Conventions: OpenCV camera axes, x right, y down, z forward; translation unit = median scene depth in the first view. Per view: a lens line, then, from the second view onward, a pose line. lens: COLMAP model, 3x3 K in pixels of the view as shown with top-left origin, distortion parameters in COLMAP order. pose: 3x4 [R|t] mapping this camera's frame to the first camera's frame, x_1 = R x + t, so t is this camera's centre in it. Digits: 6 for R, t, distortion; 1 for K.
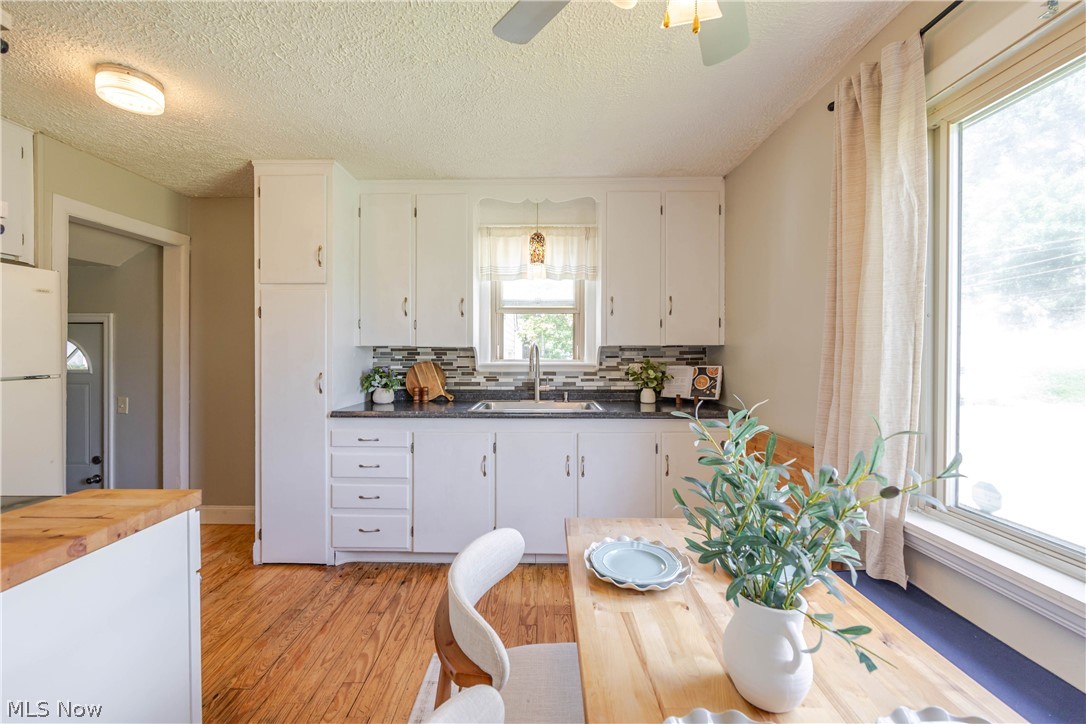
lens RADIAL K [[443.8, 0, 538.2], [0, 443.8, 356.0], [0, 0, 1]] dist [-0.002756, -0.000465]
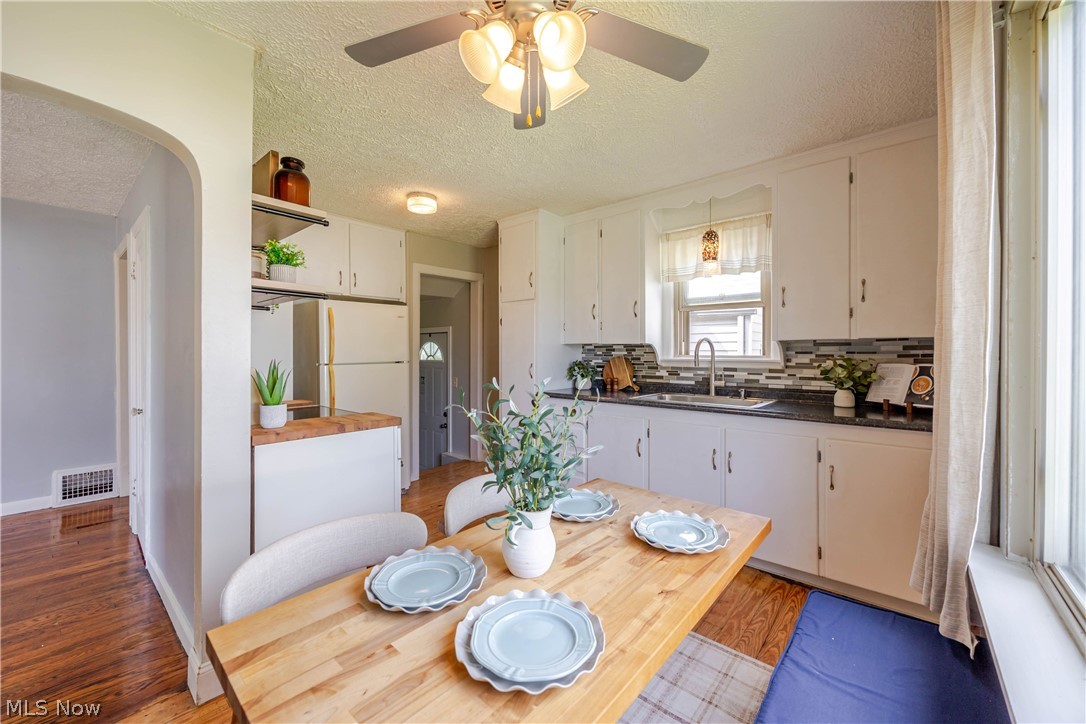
lens RADIAL K [[443.8, 0, 538.2], [0, 443.8, 356.0], [0, 0, 1]] dist [-0.002756, -0.000465]
pose [[0.748634, 0.005100, -0.662964, 0.371362], [-0.003821, 0.999987, 0.003377, 0.007838], [0.662972, 0.000005, 0.748644, -0.023164]]
